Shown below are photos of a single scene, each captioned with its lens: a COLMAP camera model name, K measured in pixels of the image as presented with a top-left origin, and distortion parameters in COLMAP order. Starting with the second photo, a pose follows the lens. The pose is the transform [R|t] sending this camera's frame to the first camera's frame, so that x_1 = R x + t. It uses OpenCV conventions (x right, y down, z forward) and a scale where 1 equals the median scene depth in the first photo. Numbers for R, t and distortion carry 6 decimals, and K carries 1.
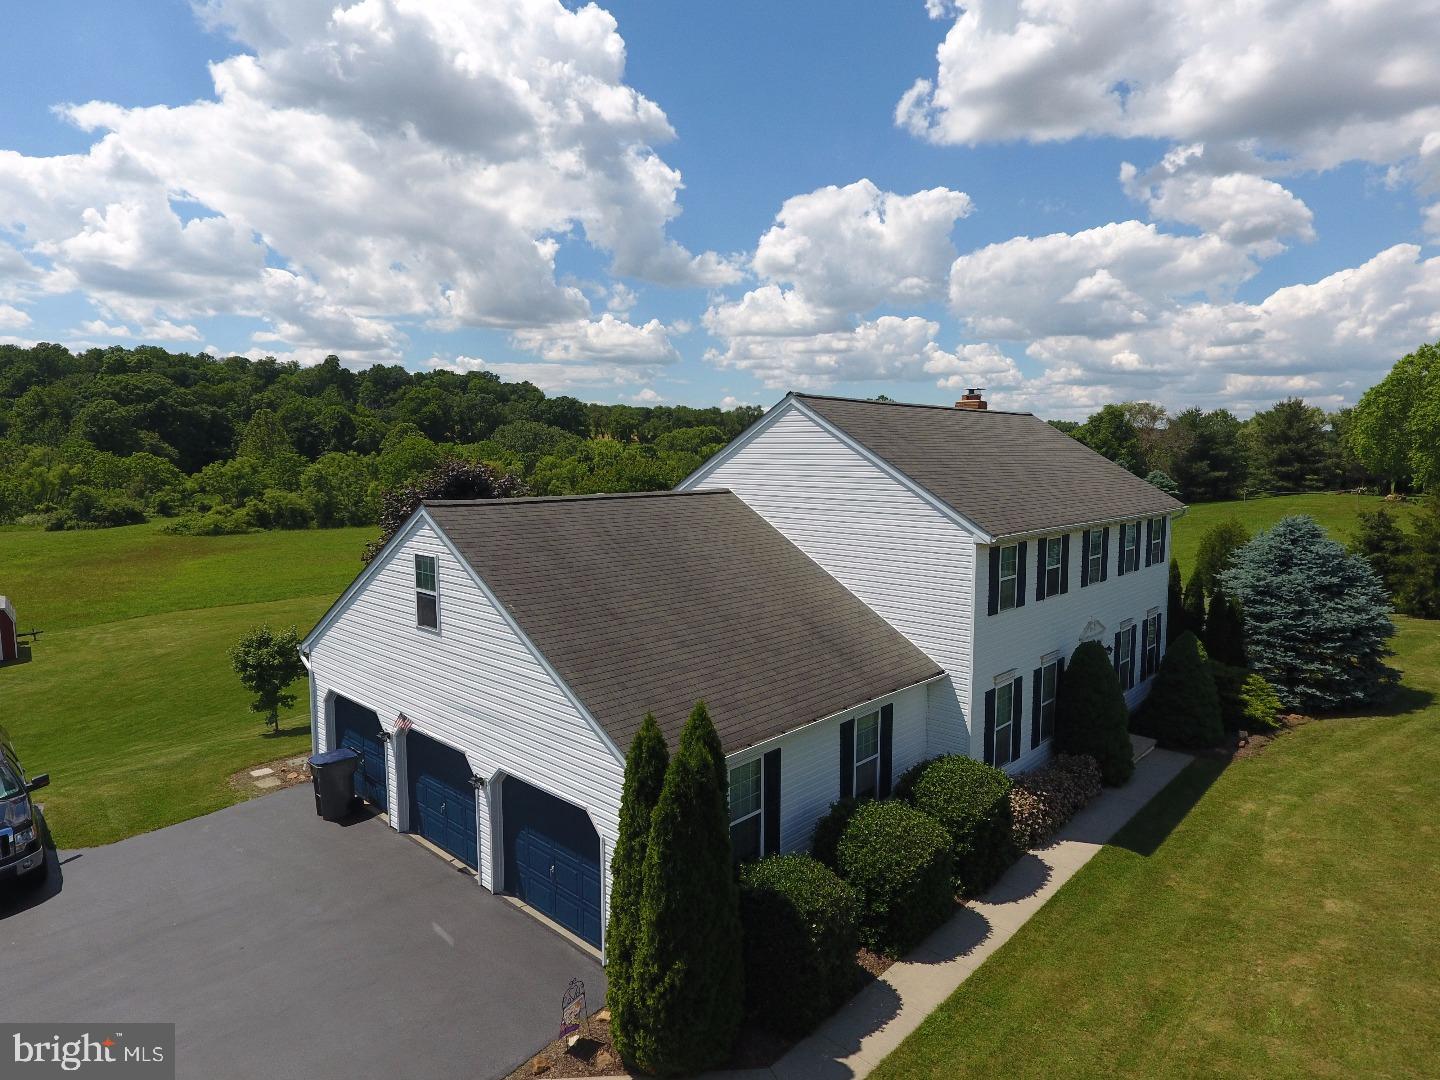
lens RADIAL K [[844.7, 0, 732.7], [0, 844.7, 530.8], [0, 0, 1]] dist [-0.000402, -0.000608]
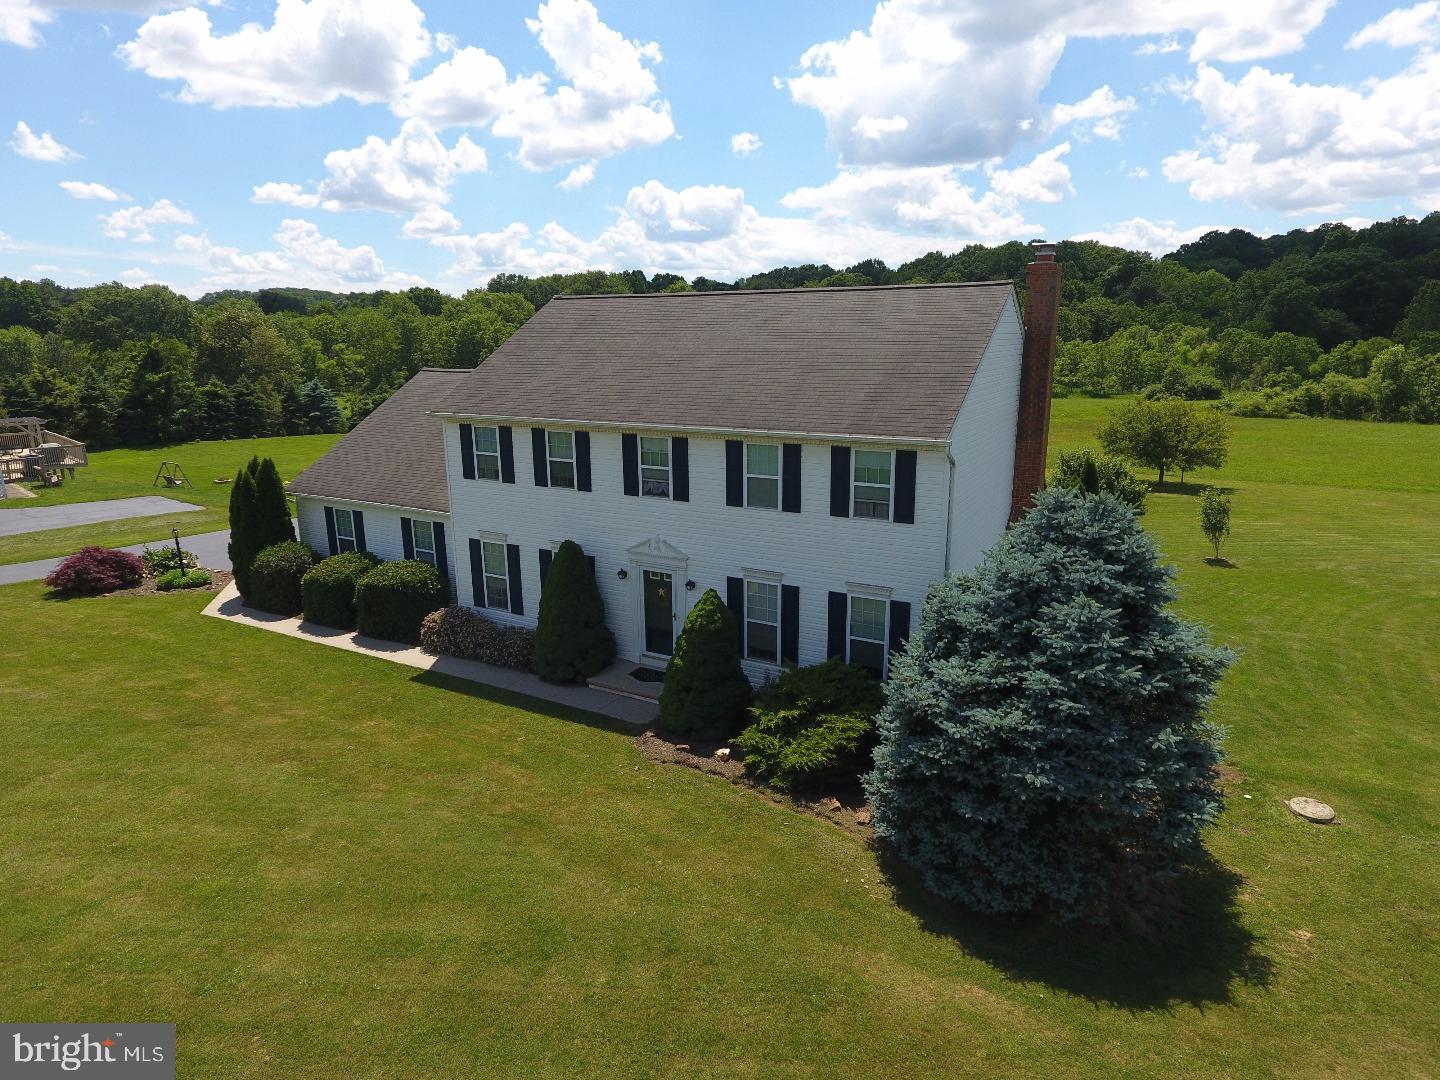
lens RADIAL K [[844.7, 0, 732.7], [0, 844.7, 530.8], [0, 0, 1]] dist [-0.000402, -0.000608]
pose [[0.242053, 0.217756, -0.945512, 0.204779], [-0.083112, 0.975562, 0.203400, -0.014406], [0.966697, 0.029350, 0.254236, 0.135629]]
